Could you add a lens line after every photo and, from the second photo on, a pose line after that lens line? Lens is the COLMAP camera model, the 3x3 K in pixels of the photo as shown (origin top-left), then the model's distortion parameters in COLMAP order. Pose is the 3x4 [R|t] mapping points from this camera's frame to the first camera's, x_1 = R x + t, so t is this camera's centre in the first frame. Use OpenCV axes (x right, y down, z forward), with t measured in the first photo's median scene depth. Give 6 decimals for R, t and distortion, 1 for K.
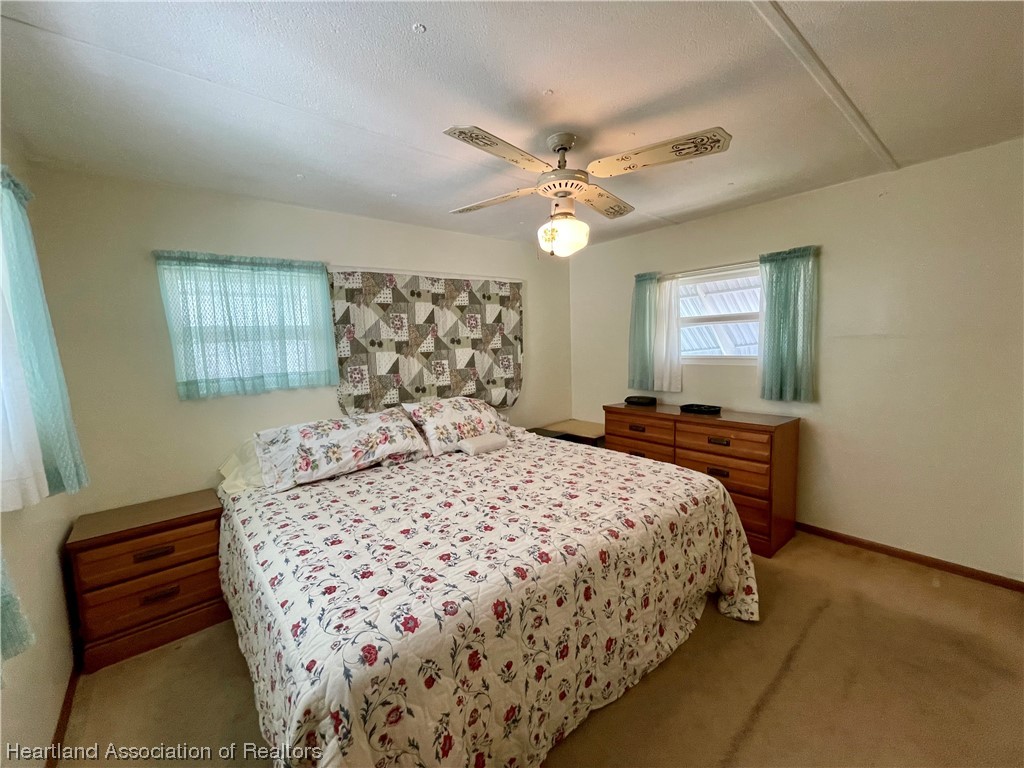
lens RADIAL K [[417.4, 0, 512.7], [0, 417.4, 384.0], [0, 0, 1]] dist [-0.000288, -0.000008]
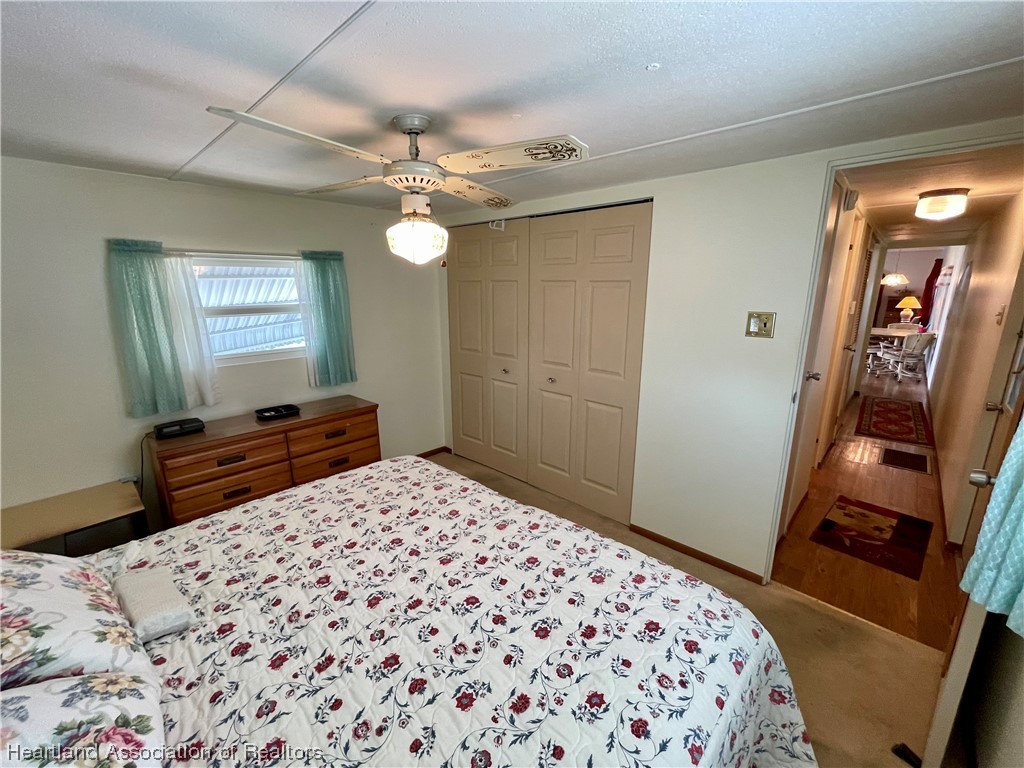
lens RADIAL K [[417.4, 0, 514.2], [0, 417.4, 386.8], [0, 0, 1]] dist [-0.000288, -0.000008]
pose [[-0.118111, -0.202211, 0.972194, -0.545548], [0.105025, 0.971011, 0.214725, -0.154104], [-0.987431, 0.127466, -0.093450, 0.641997]]
